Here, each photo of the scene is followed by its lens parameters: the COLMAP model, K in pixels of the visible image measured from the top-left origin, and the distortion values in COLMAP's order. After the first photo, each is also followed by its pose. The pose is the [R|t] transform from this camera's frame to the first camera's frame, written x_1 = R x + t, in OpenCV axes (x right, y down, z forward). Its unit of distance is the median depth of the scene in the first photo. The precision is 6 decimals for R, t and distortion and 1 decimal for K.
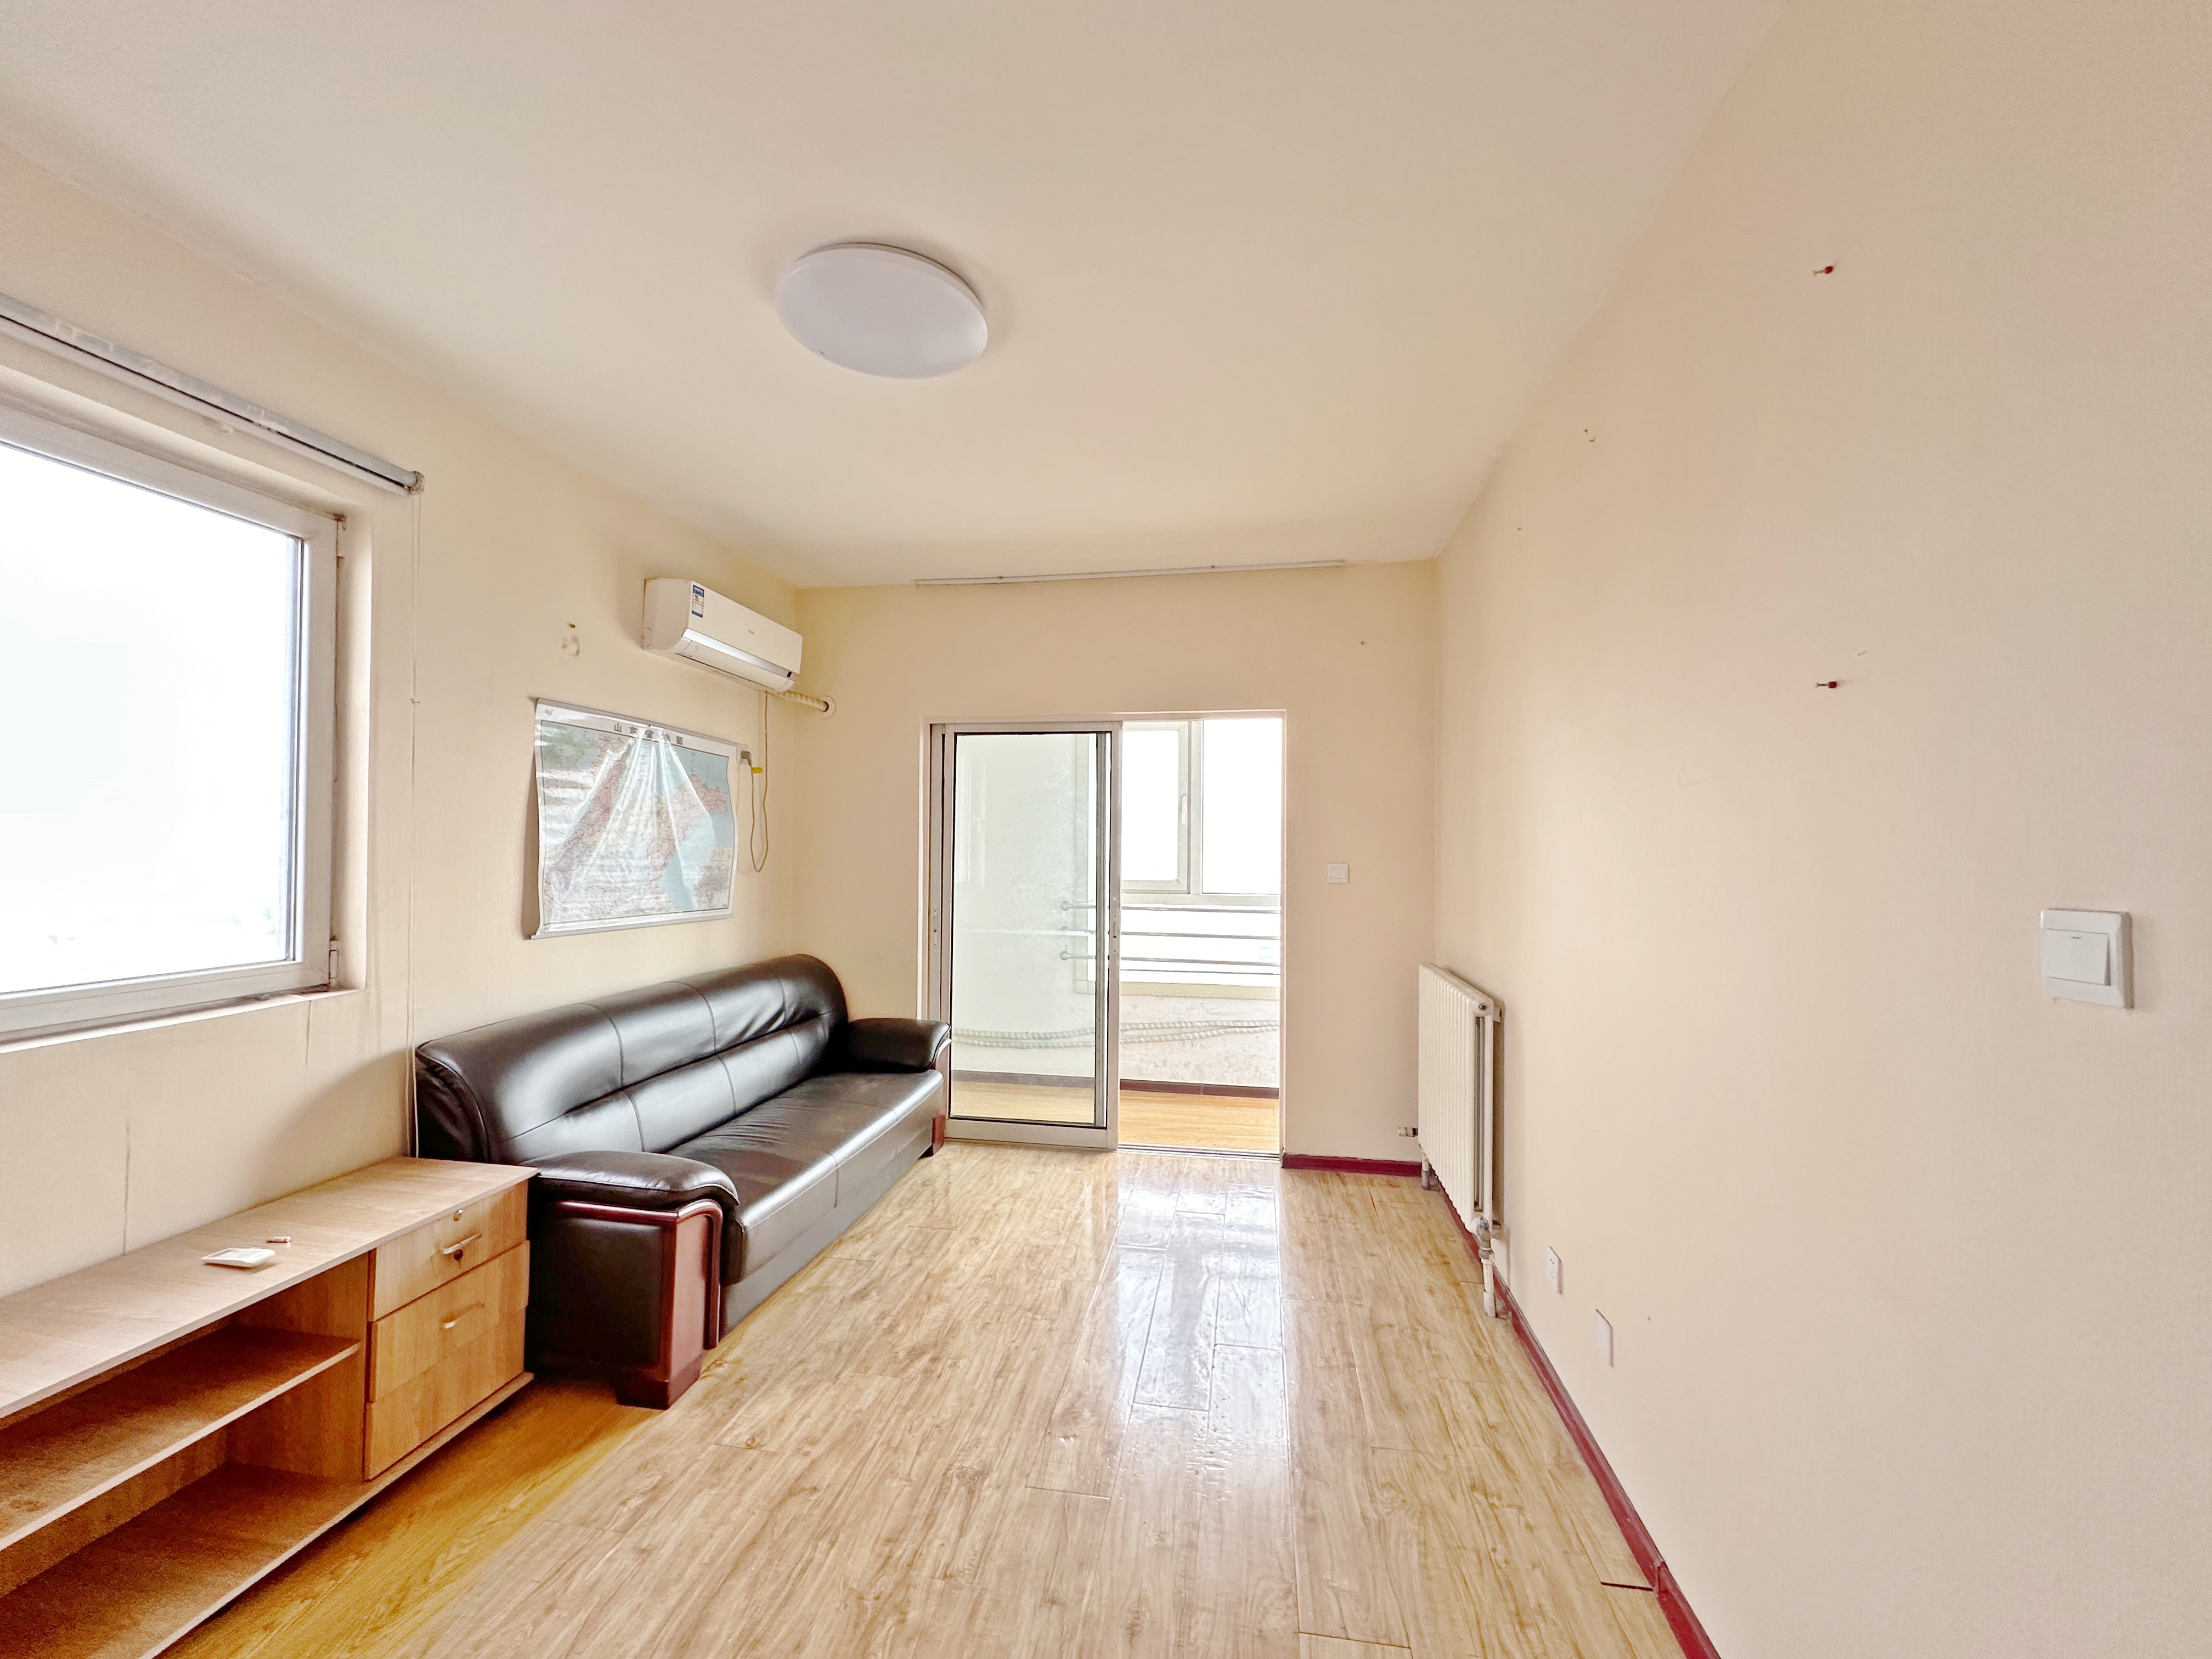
lens RADIAL K [[883.9, 0, 1108.1], [0, 883.9, 833.8], [0, 0, 1]] dist [-0.000653, -0.000094]
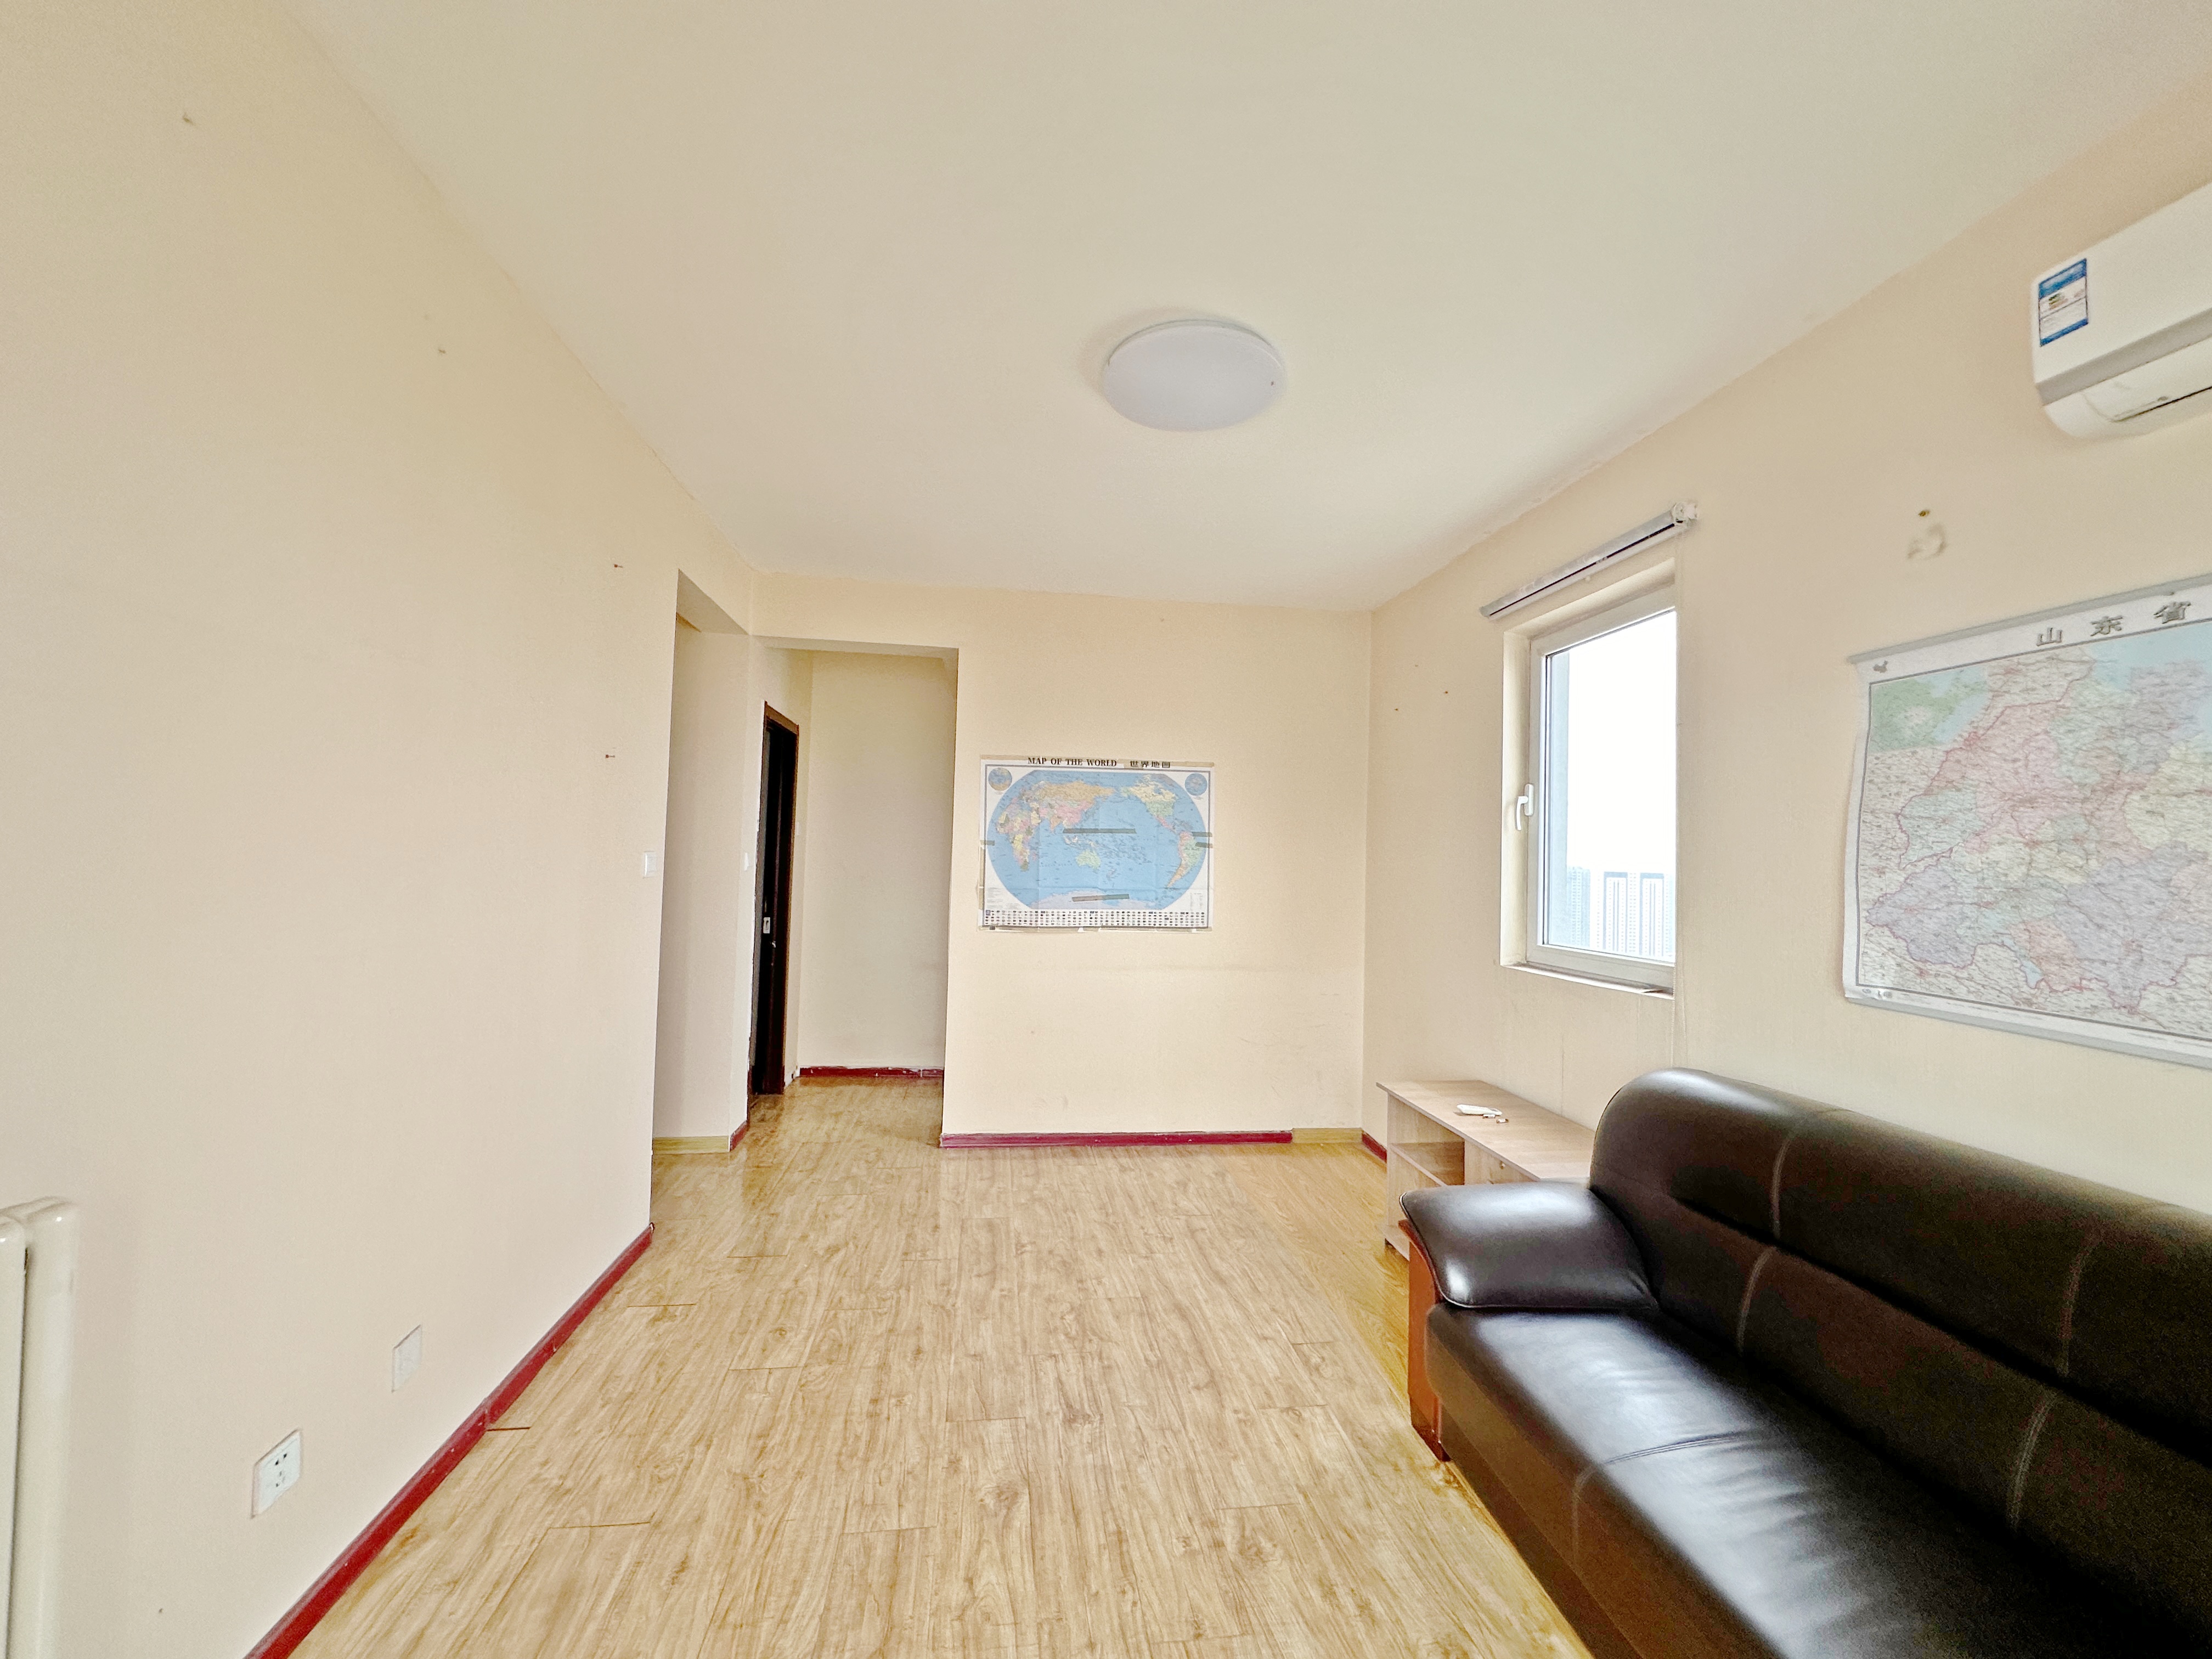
lens RADIAL K [[883.9, 0, 1118.2], [0, 883.9, 834.3], [0, 0, 1]] dist [-0.000653, -0.000094]
pose [[-0.952597, -0.042163, -0.301300, 0.154662], [-0.030171, 0.998560, -0.044347, 0.047717], [0.302736, -0.033154, -0.952498, 2.032758]]
